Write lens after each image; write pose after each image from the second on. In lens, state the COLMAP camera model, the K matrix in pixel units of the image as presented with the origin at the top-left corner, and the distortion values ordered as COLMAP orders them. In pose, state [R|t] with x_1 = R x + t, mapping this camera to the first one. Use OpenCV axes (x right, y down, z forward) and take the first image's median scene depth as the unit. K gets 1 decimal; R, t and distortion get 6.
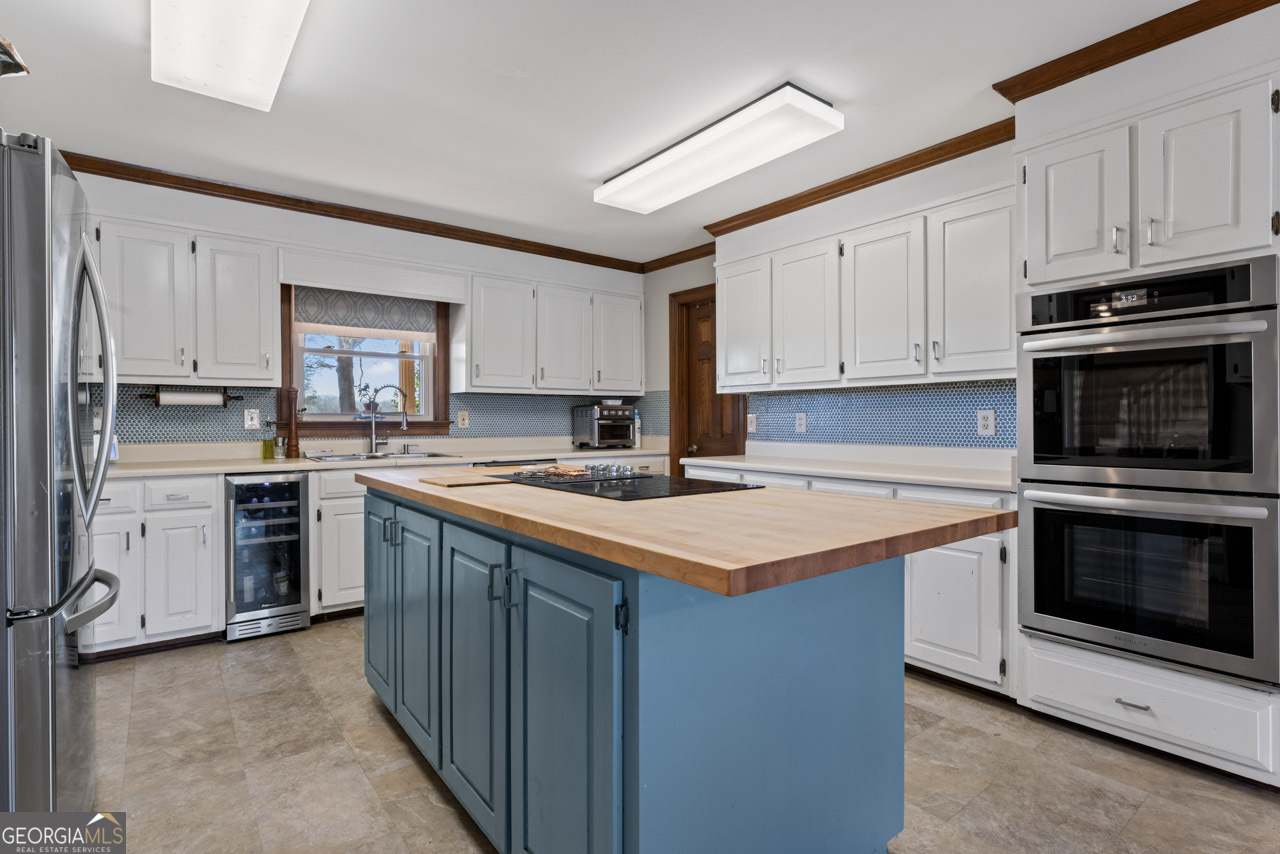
lens RADIAL K [[625.3, 0, 640.0], [0, 625.3, 427.0], [0, 0, 1]] dist [-0.000765, -0.000138]
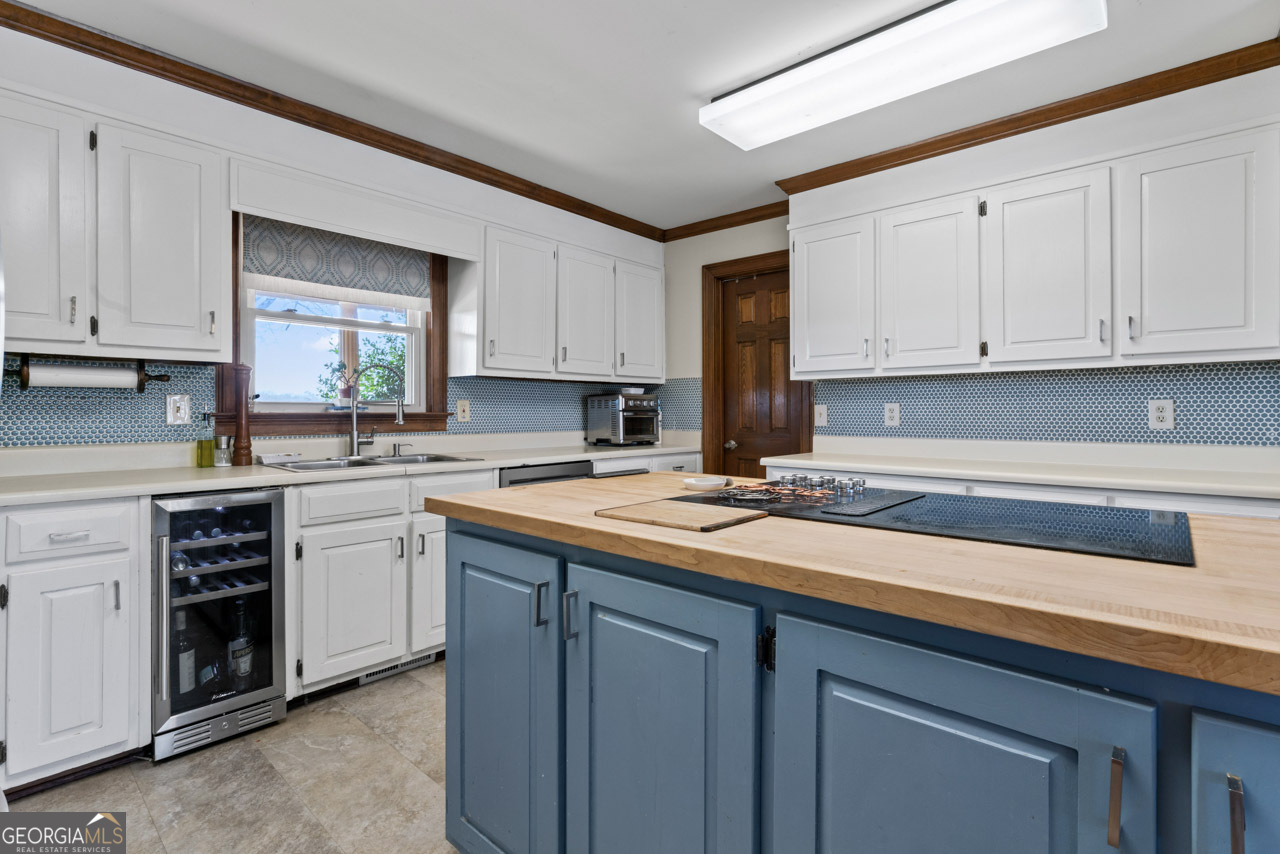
lens RADIAL K [[600.3, 0, 640.4], [0, 600.3, 413.1], [0, 0, 1]] dist [-0.000172, -0.000041]
pose [[0.983121, 0.000272, 0.182958, -0.232895], [0.001608, 0.999947, -0.010127, -0.001341], [-0.182951, 0.010250, 0.983069, 0.251068]]
